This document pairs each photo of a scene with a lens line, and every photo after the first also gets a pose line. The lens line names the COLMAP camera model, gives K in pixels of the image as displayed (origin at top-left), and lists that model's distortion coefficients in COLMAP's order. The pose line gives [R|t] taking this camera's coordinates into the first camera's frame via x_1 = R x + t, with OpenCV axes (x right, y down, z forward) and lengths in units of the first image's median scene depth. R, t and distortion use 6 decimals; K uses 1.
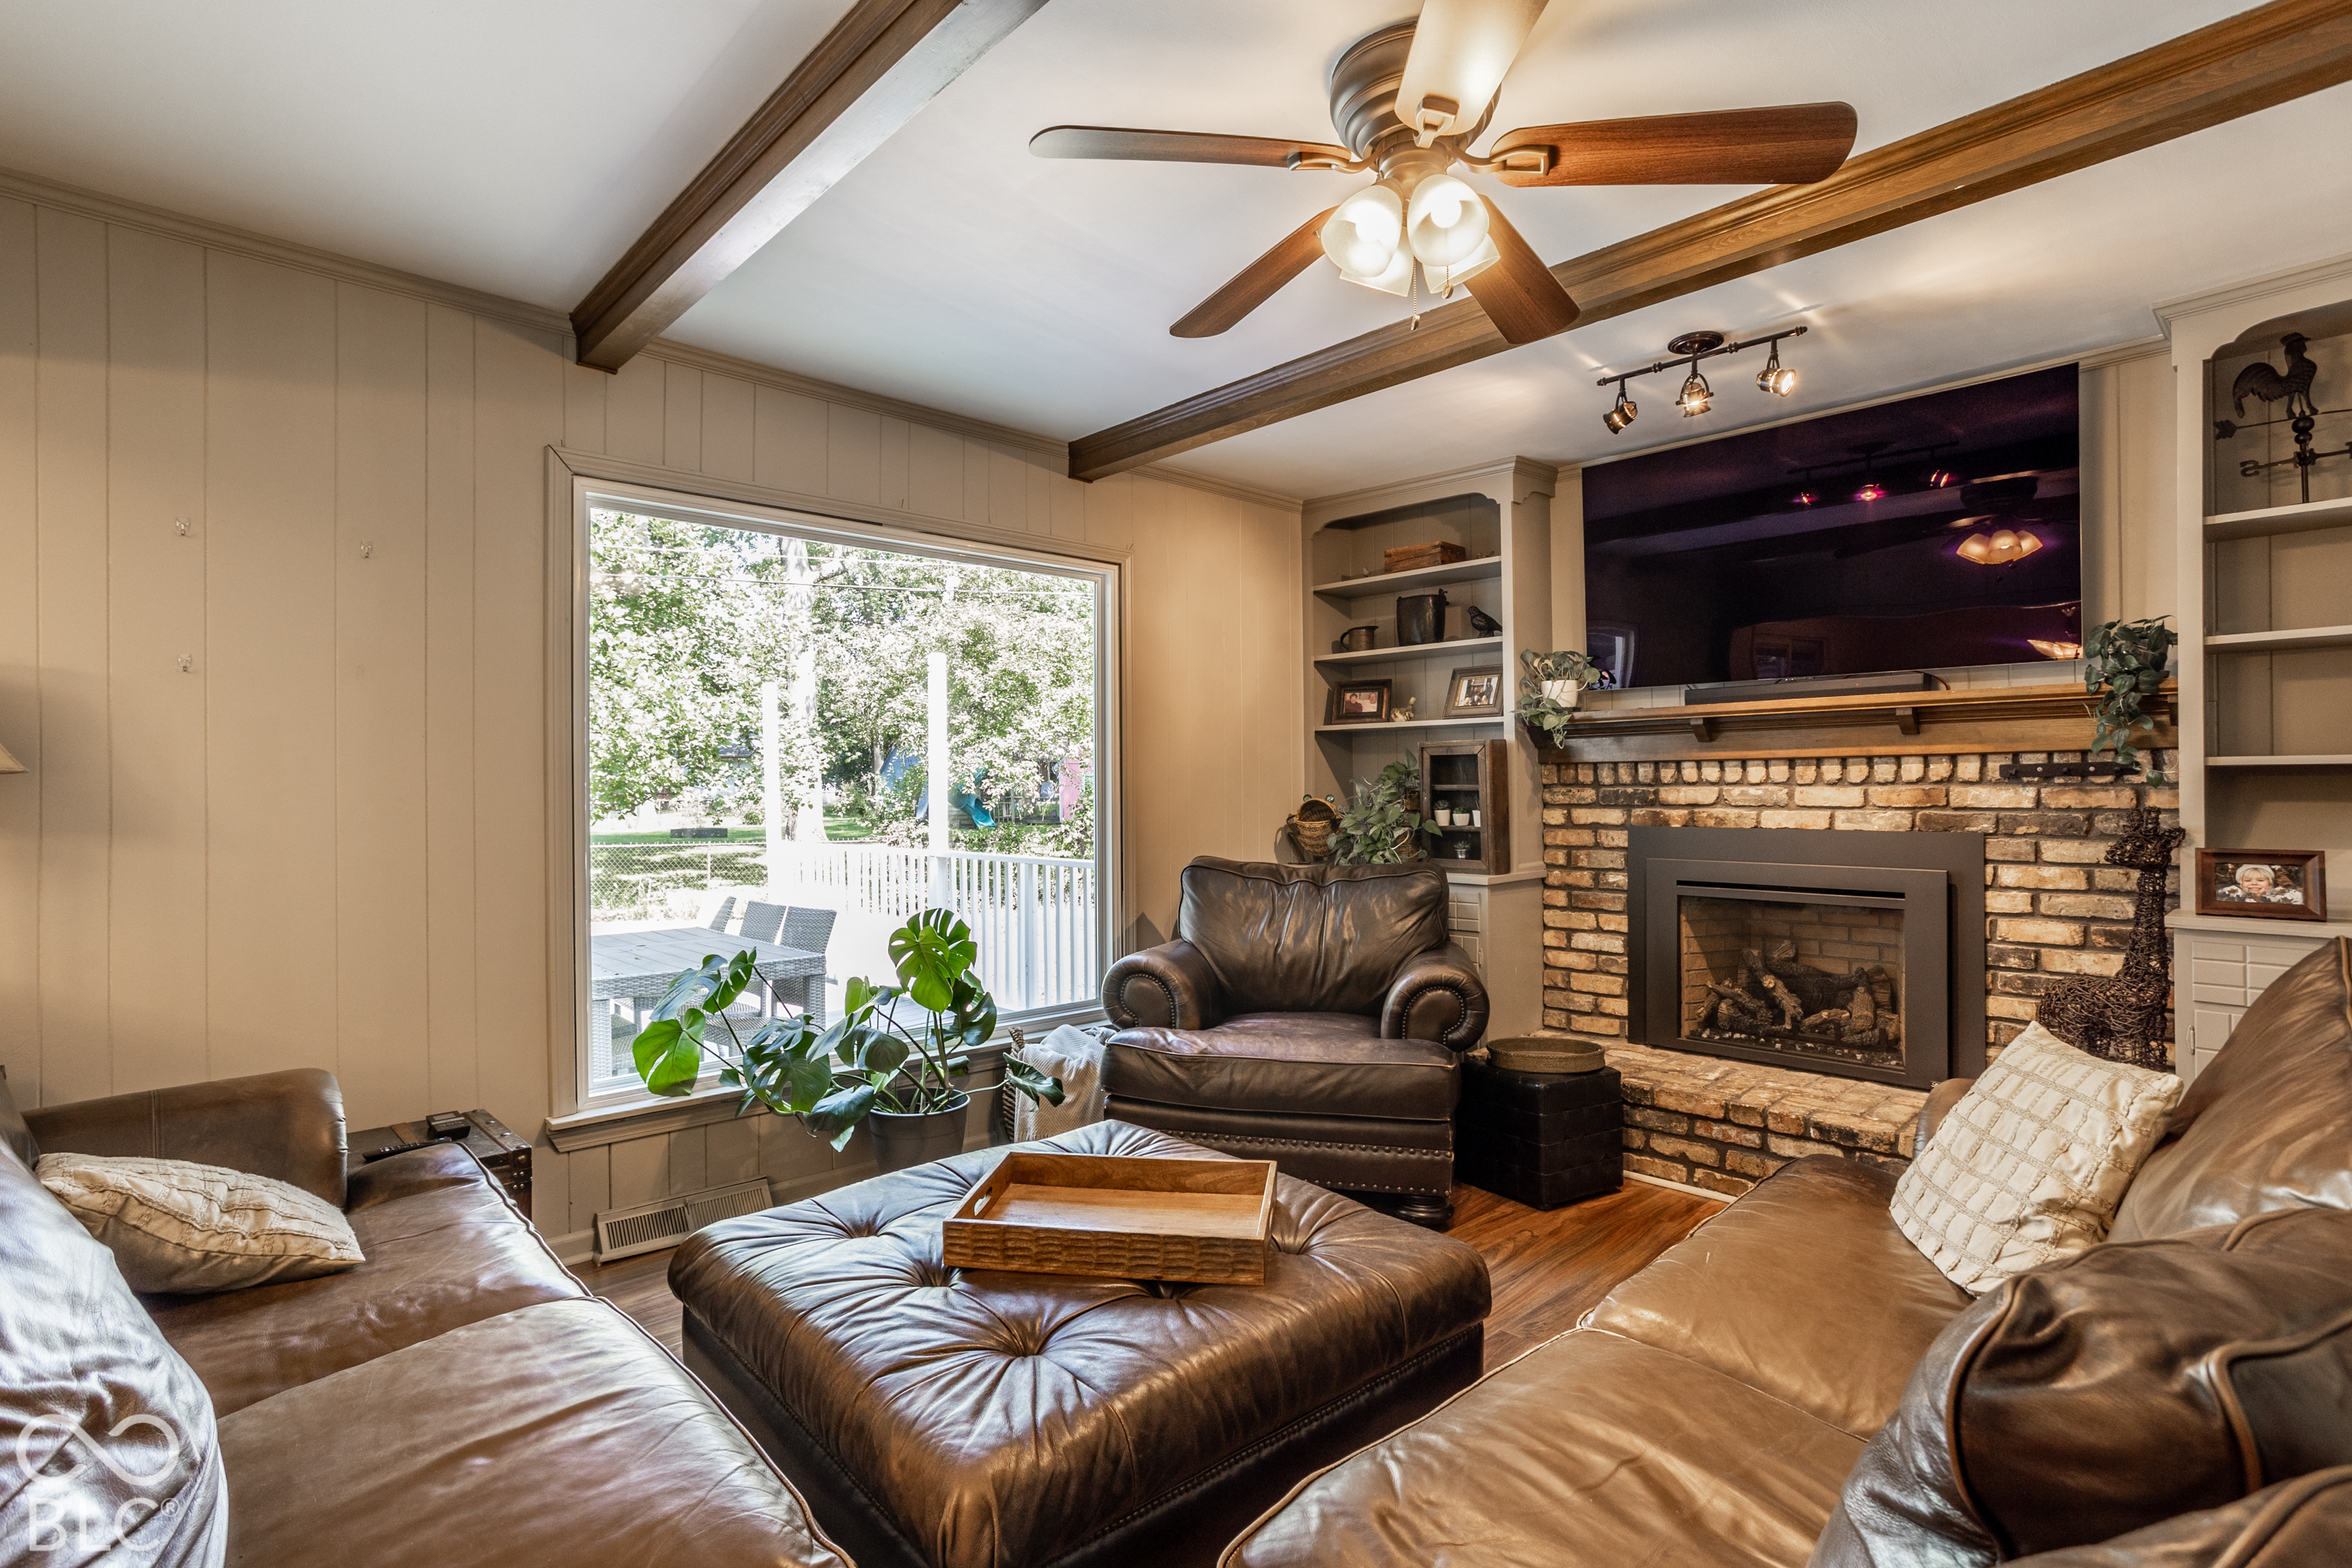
lens RADIAL K [[1121.2, 0, 1149.9], [0, 1121.2, 788.7], [0, 0, 1]] dist [-0.040468, 0.014429]
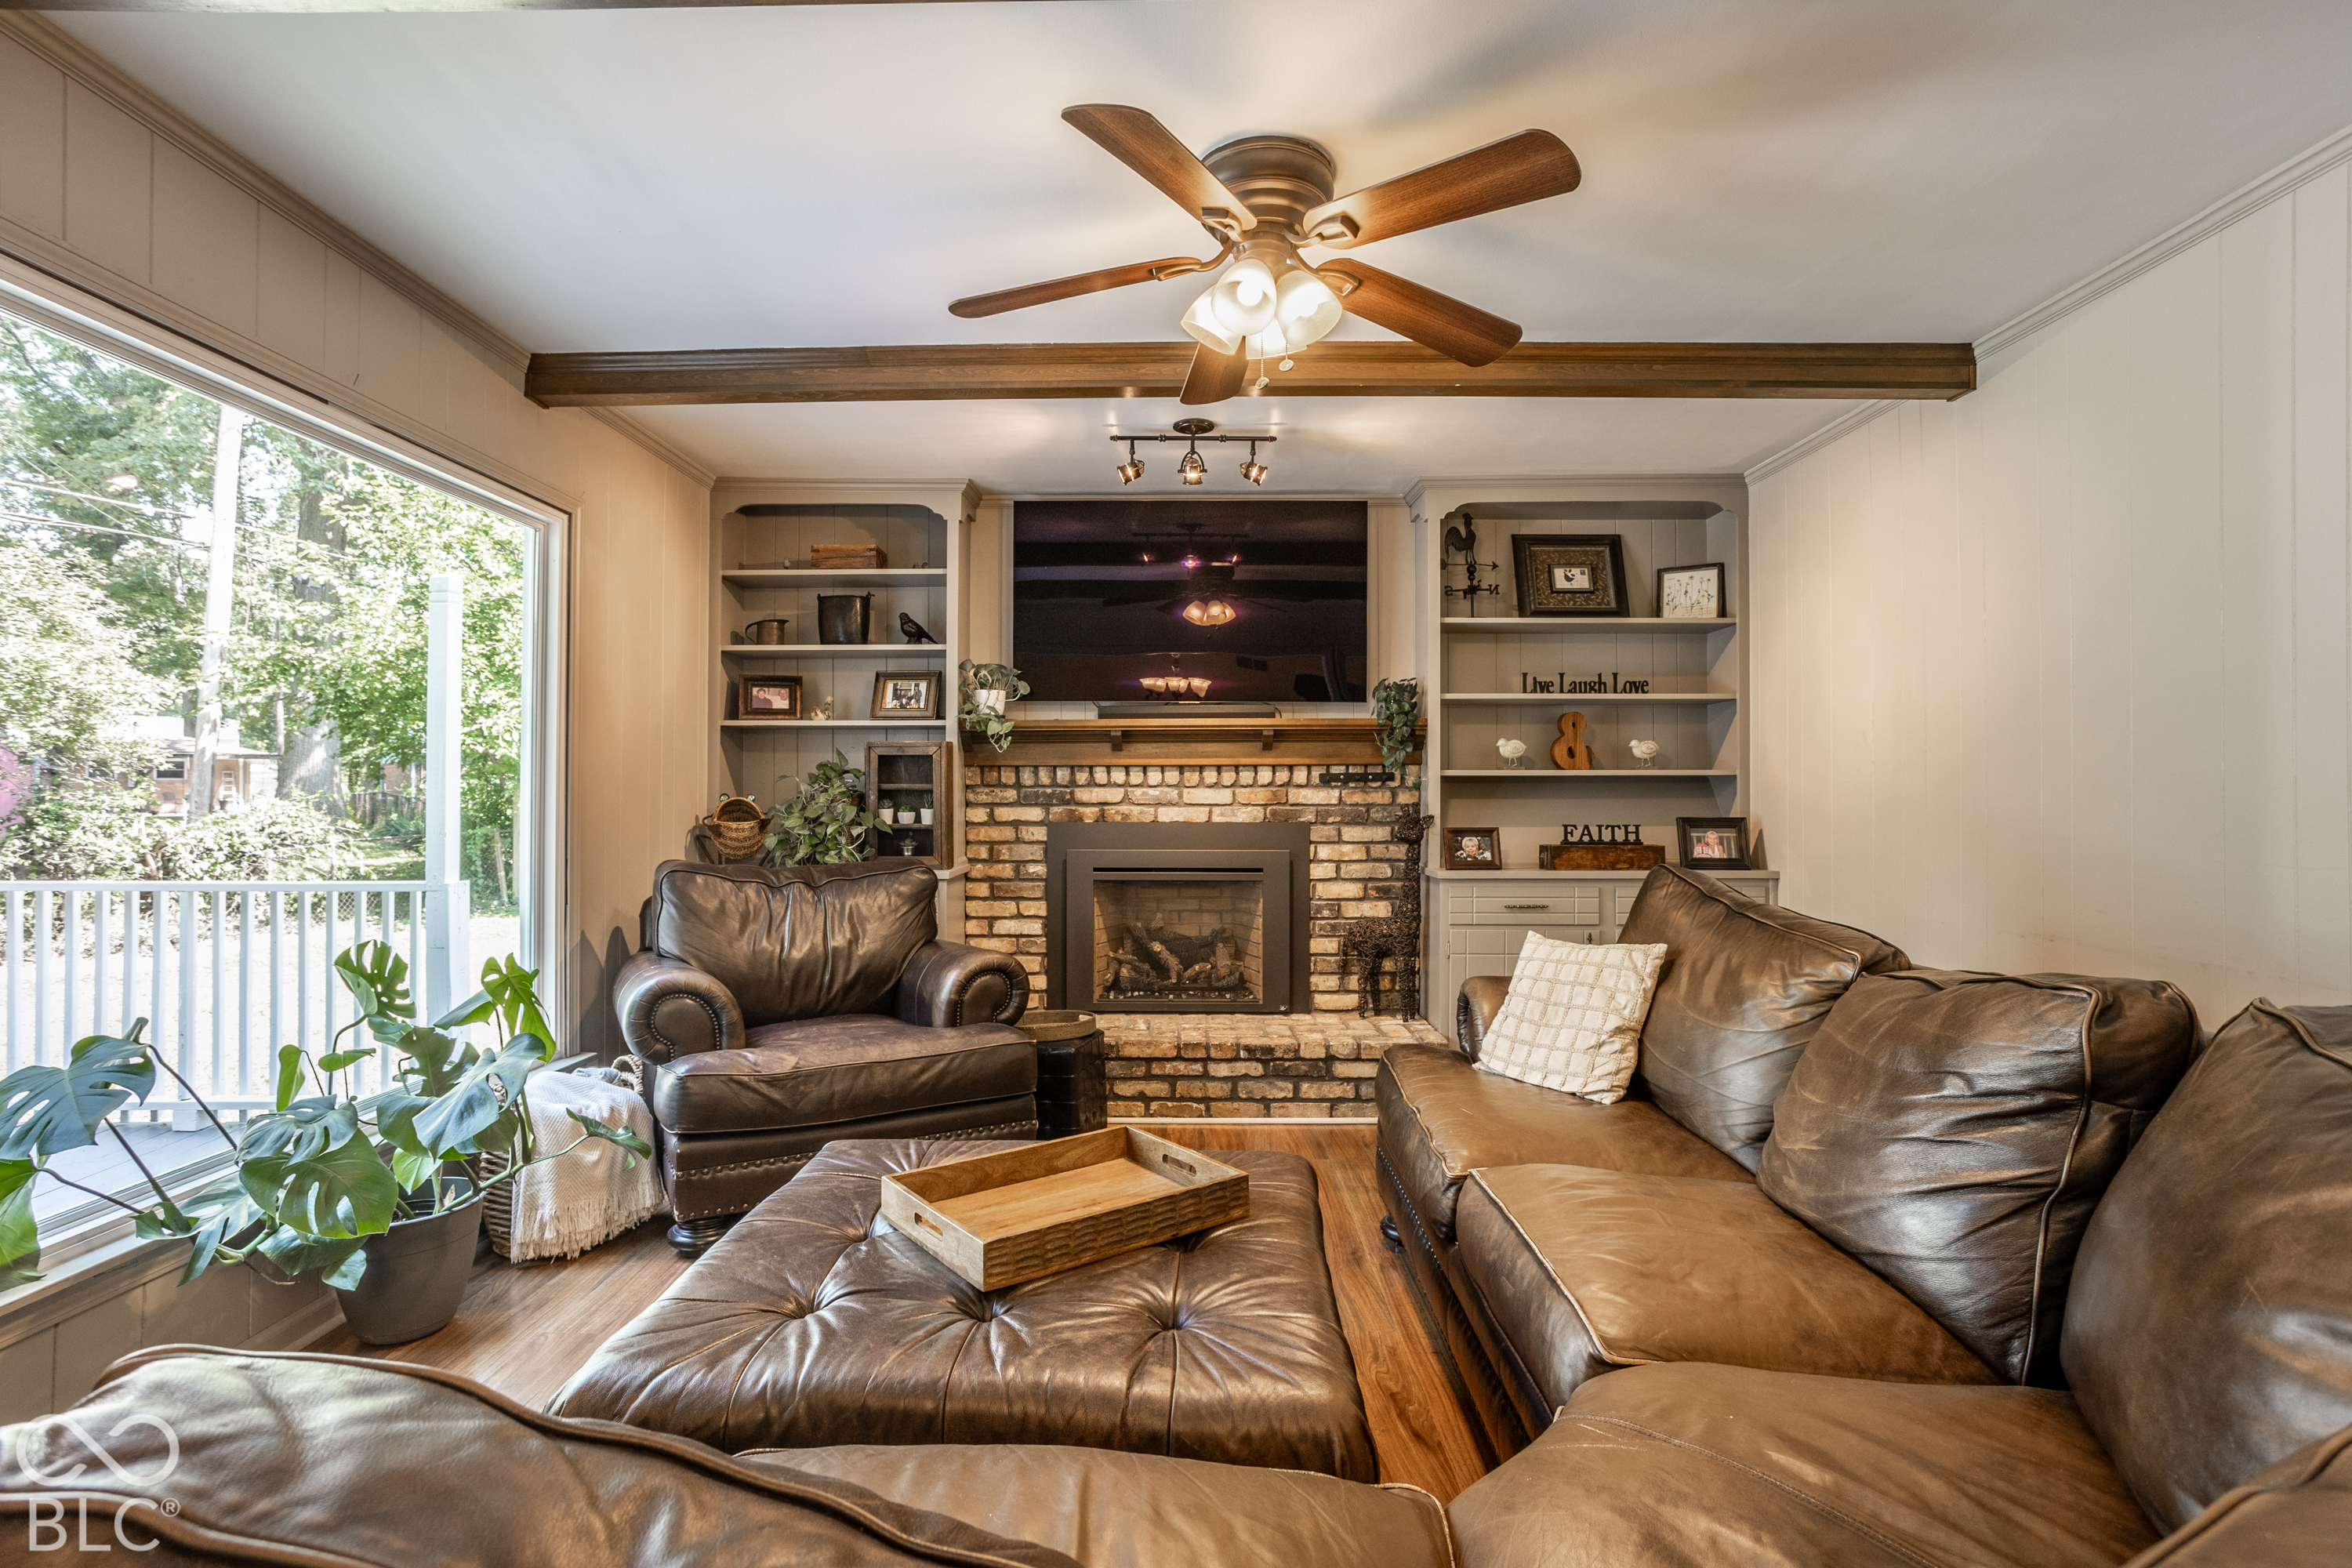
lens RADIAL K [[1121.2, 0, 1164.3], [0, 1121.2, 786.1], [0, 0, 1]] dist [-0.040468, 0.014429]
pose [[0.700604, 0.013980, 0.713413, -0.352948], [-0.003542, 0.999864, -0.016115, 0.016846], [-0.713541, 0.008763, 0.700558, 0.126797]]
